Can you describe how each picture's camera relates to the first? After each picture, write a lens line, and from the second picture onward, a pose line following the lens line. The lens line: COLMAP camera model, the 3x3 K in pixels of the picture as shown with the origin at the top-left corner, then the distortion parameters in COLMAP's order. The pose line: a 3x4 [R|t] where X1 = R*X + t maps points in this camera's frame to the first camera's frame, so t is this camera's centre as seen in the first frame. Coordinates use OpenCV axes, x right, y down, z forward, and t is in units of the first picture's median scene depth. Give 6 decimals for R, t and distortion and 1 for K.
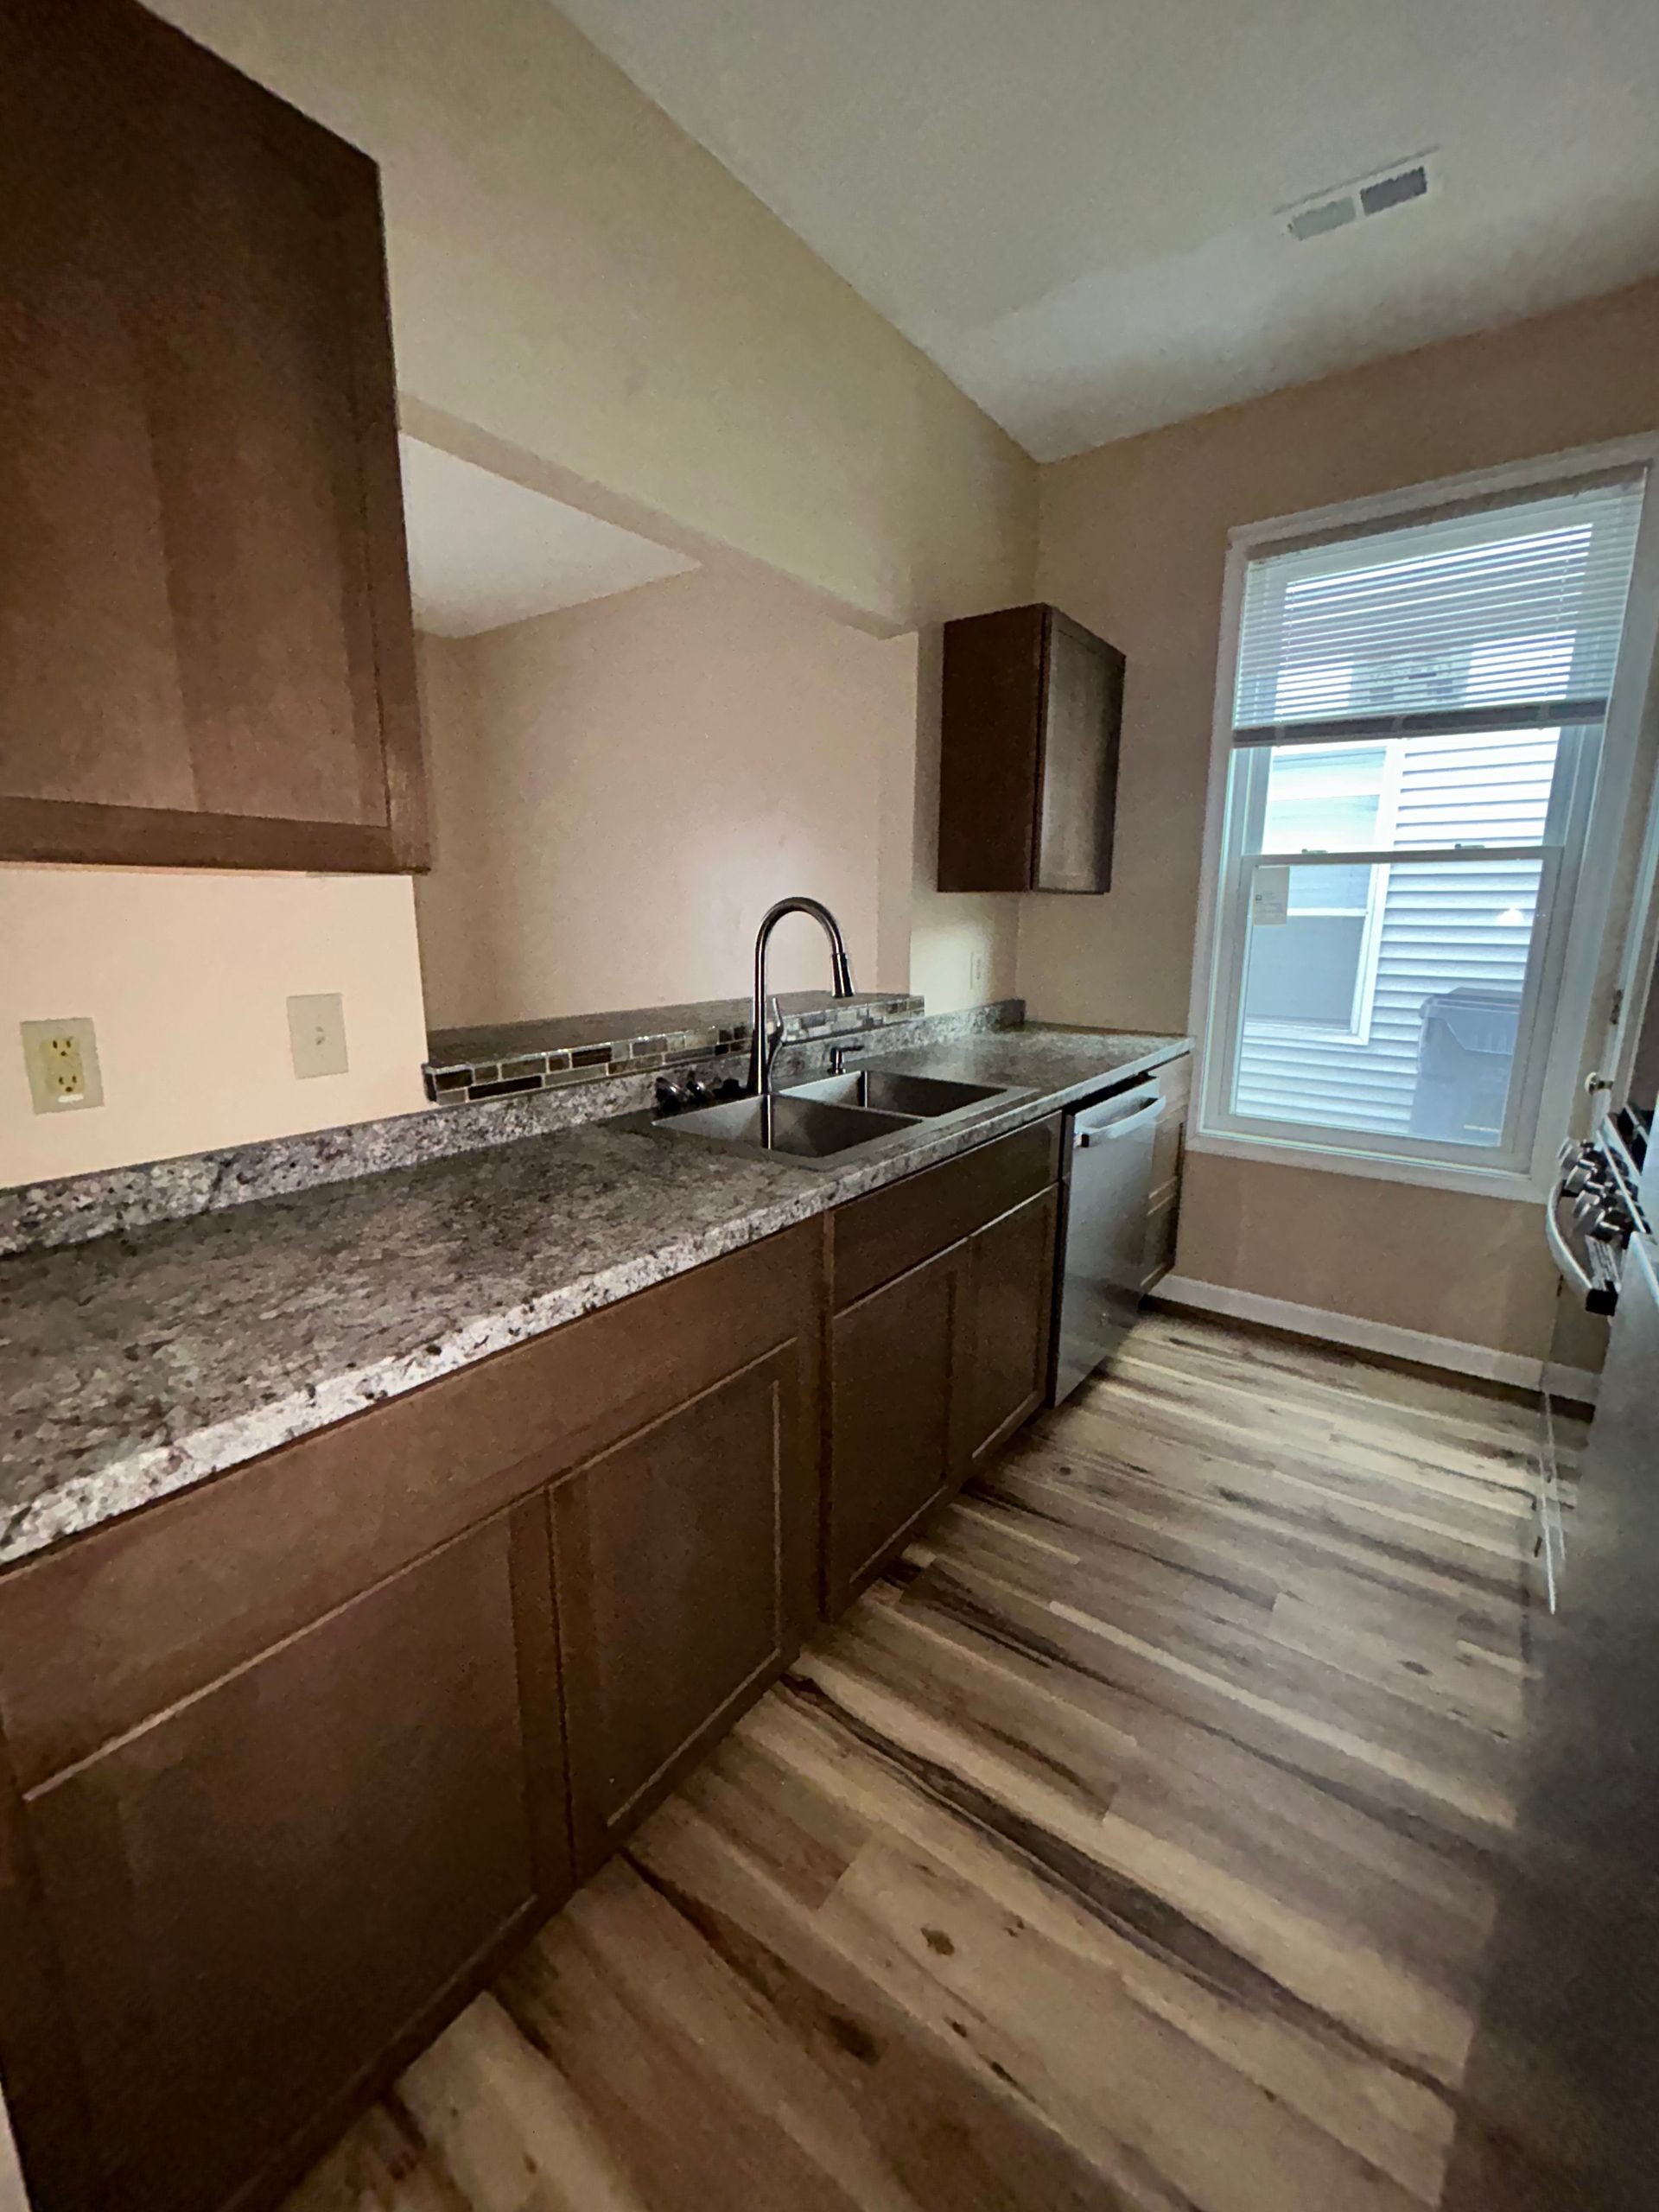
lens RADIAL K [[898.3, 0, 832.7], [0, 898.3, 1100.9], [0, 0, 1]] dist [-0.004924, 0.000934]
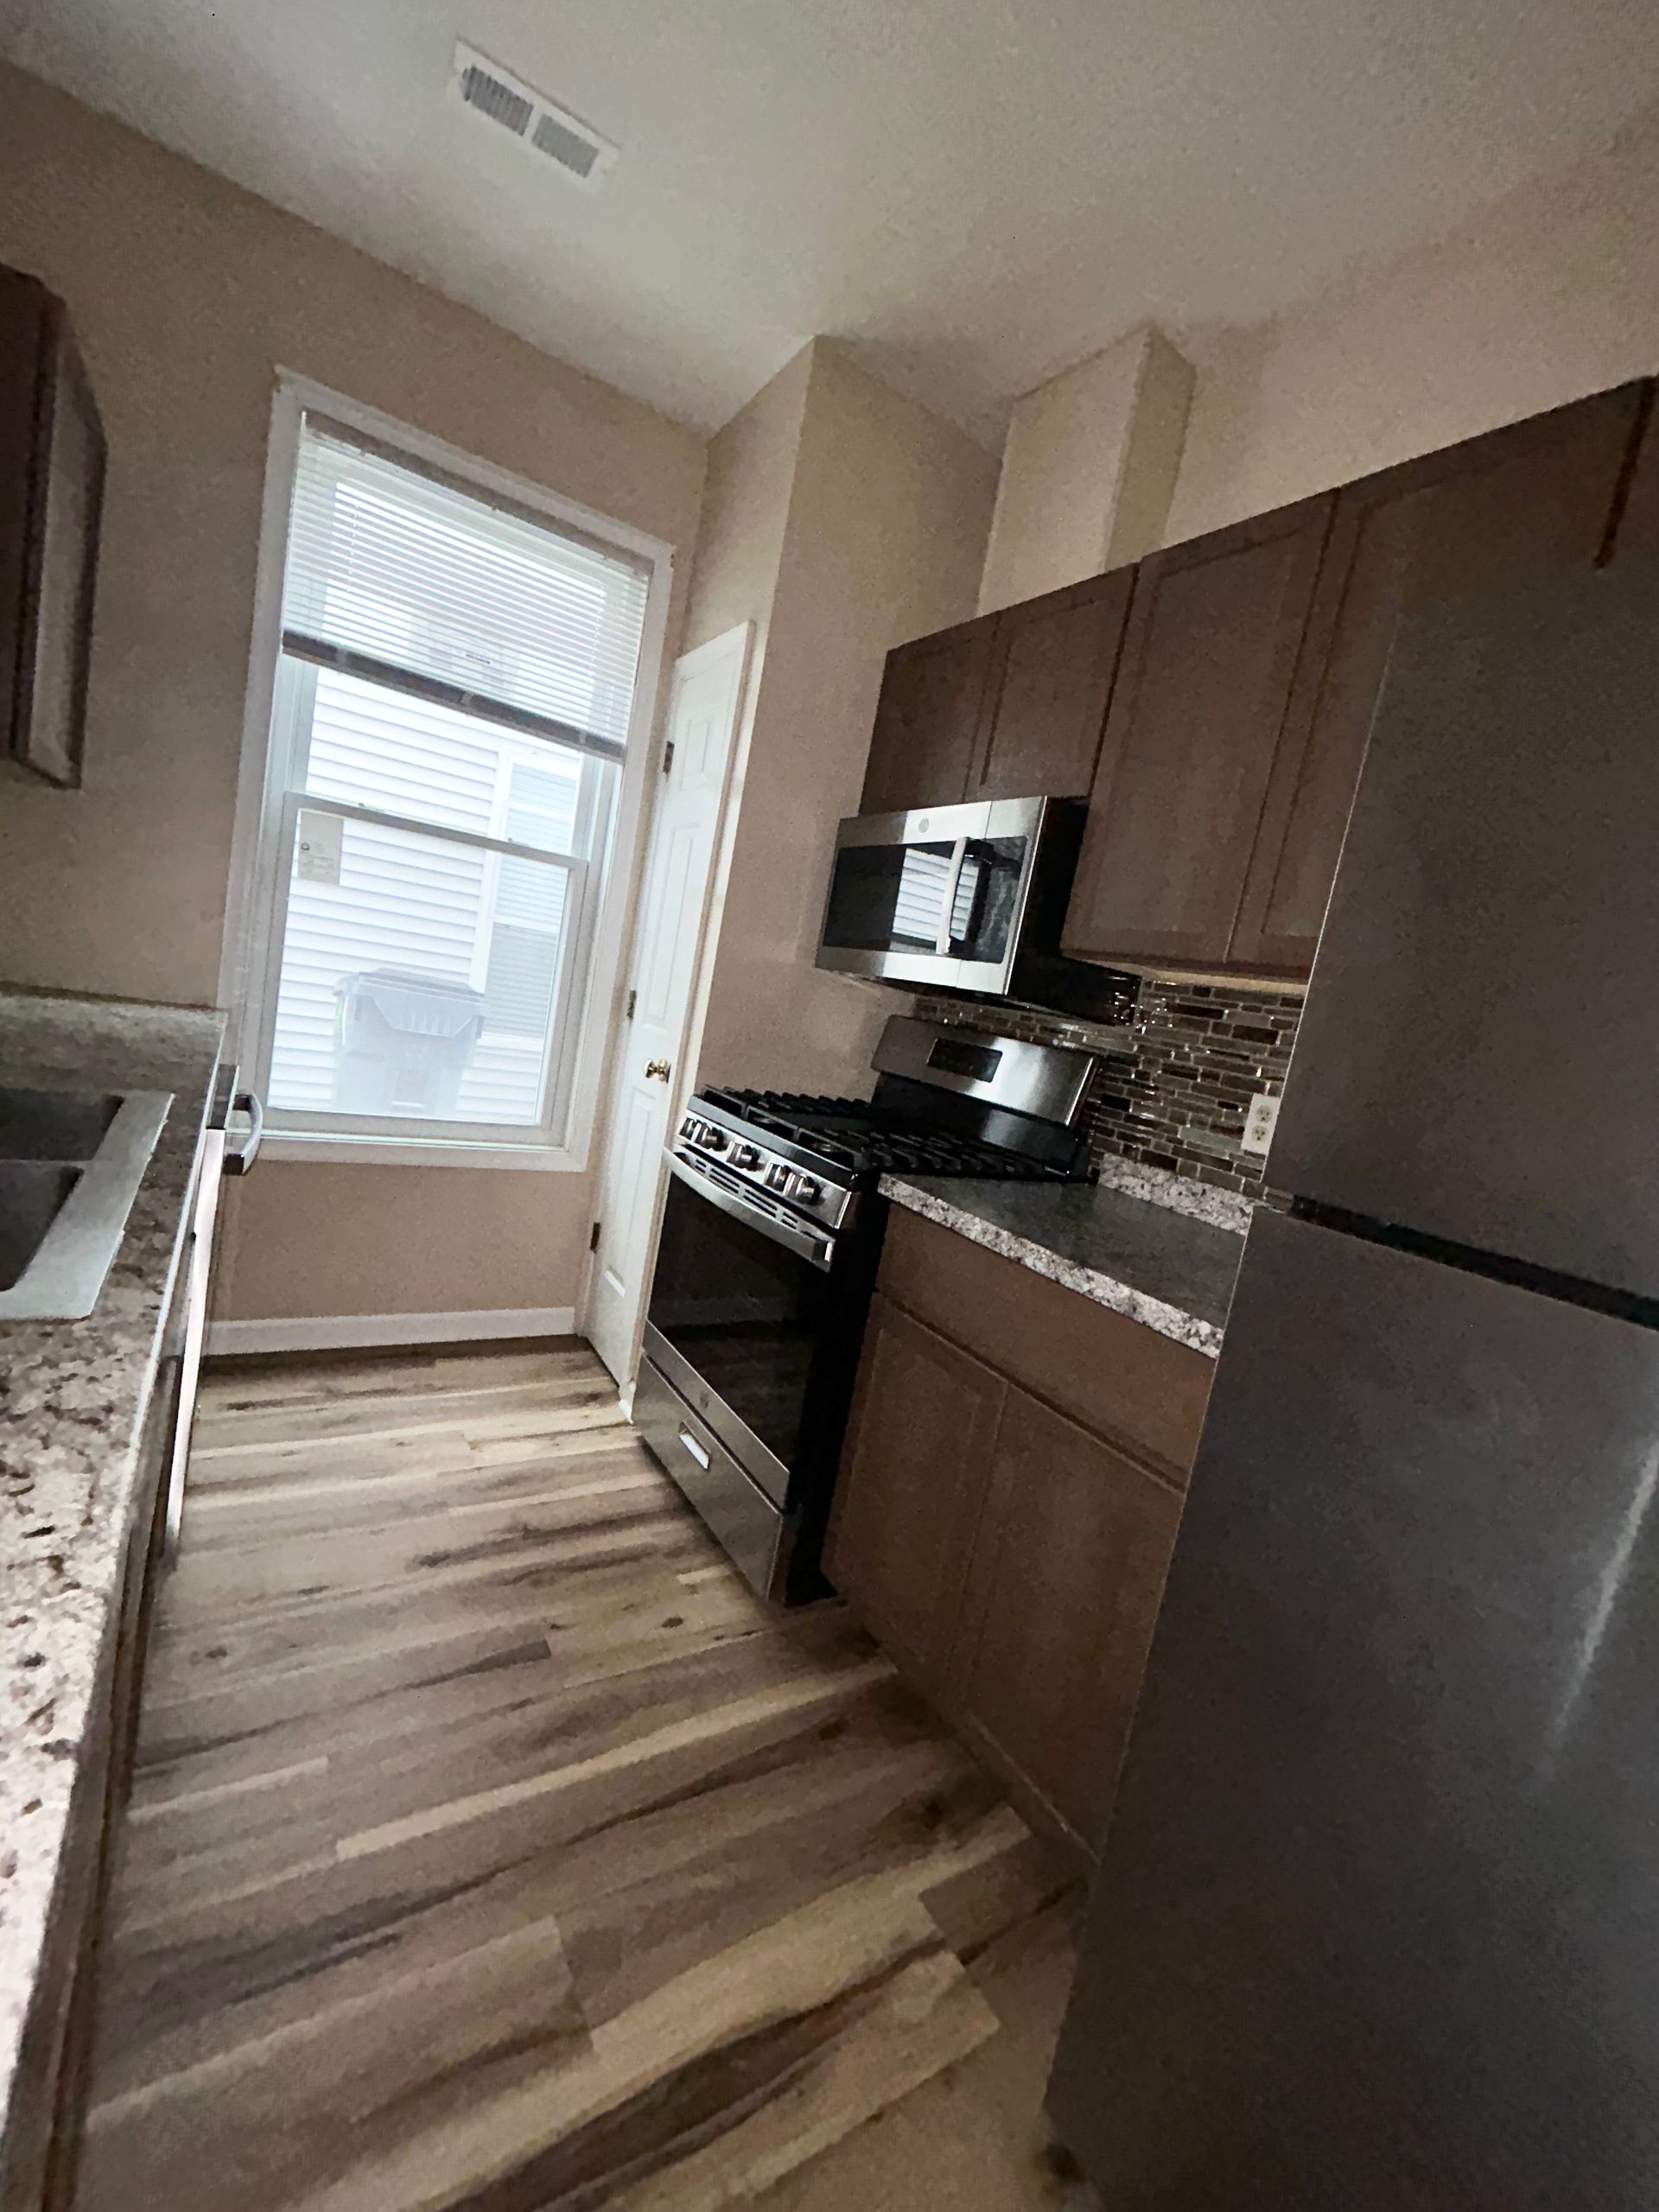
lens RADIAL K [[898.3, 0, 836.7], [0, 898.3, 1102.0], [0, 0, 1]] dist [-0.004924, 0.000934]
pose [[0.351856, -0.050347, 0.934699, -0.184560], [0.017300, 0.998732, 0.047284, -0.026332], [-0.935894, -0.000467, 0.352281, 0.323238]]
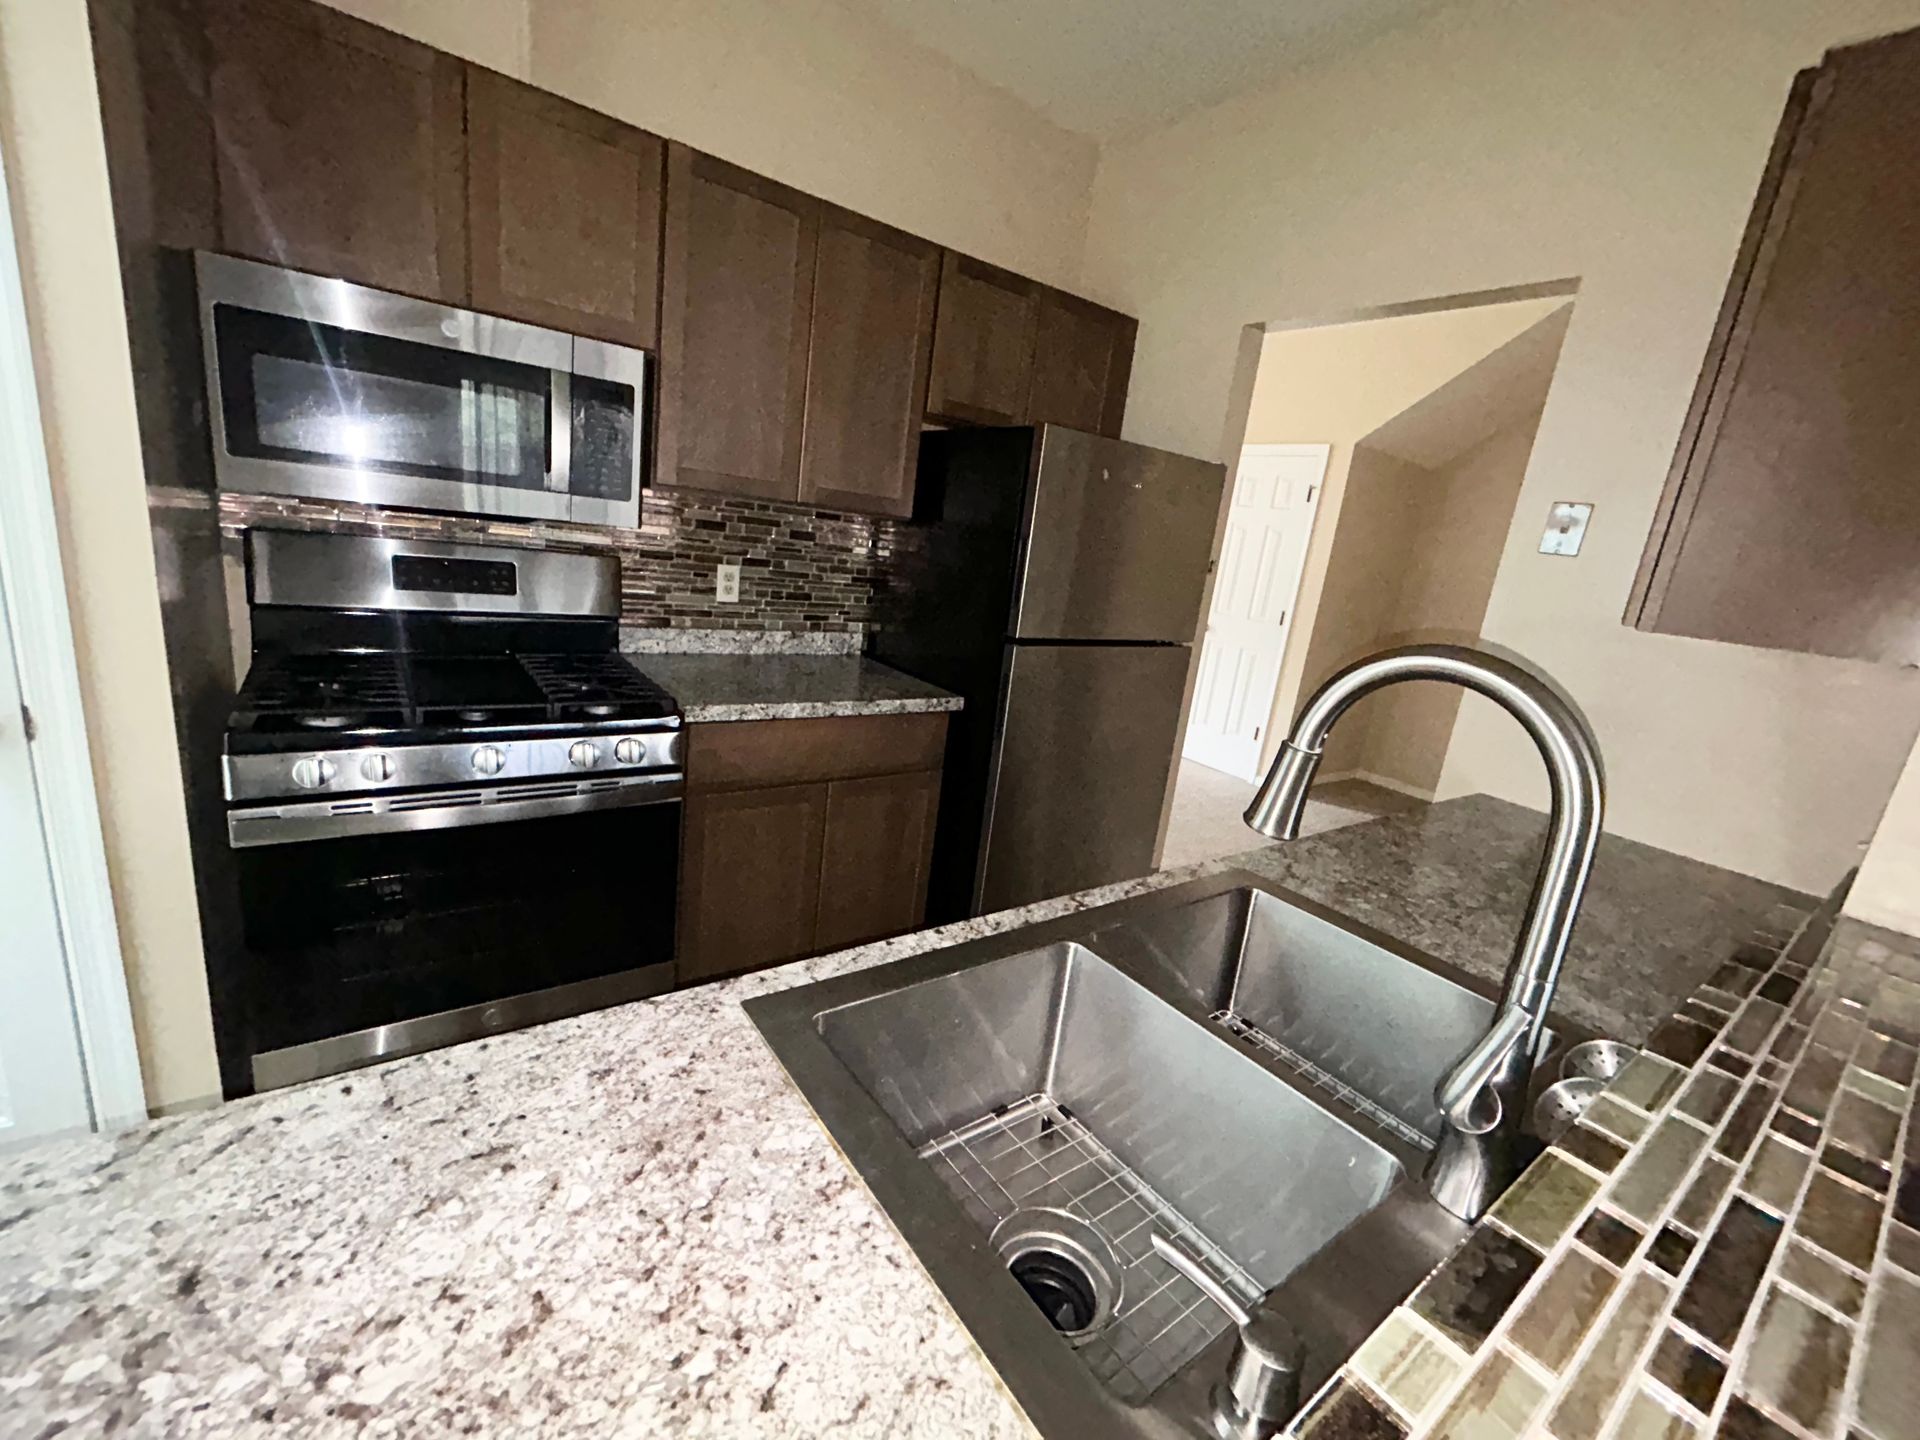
lens RADIAL K [[779.7, 0, 957.1], [0, 779.7, 713.9], [0, 0, 1]] dist [-0.004924, 0.000934]
pose [[-0.945846, -0.187413, 0.265051, 0.058905], [-0.060549, 0.904032, 0.423154, -0.278509], [-0.318919, 0.384190, -0.866423, 1.162976]]
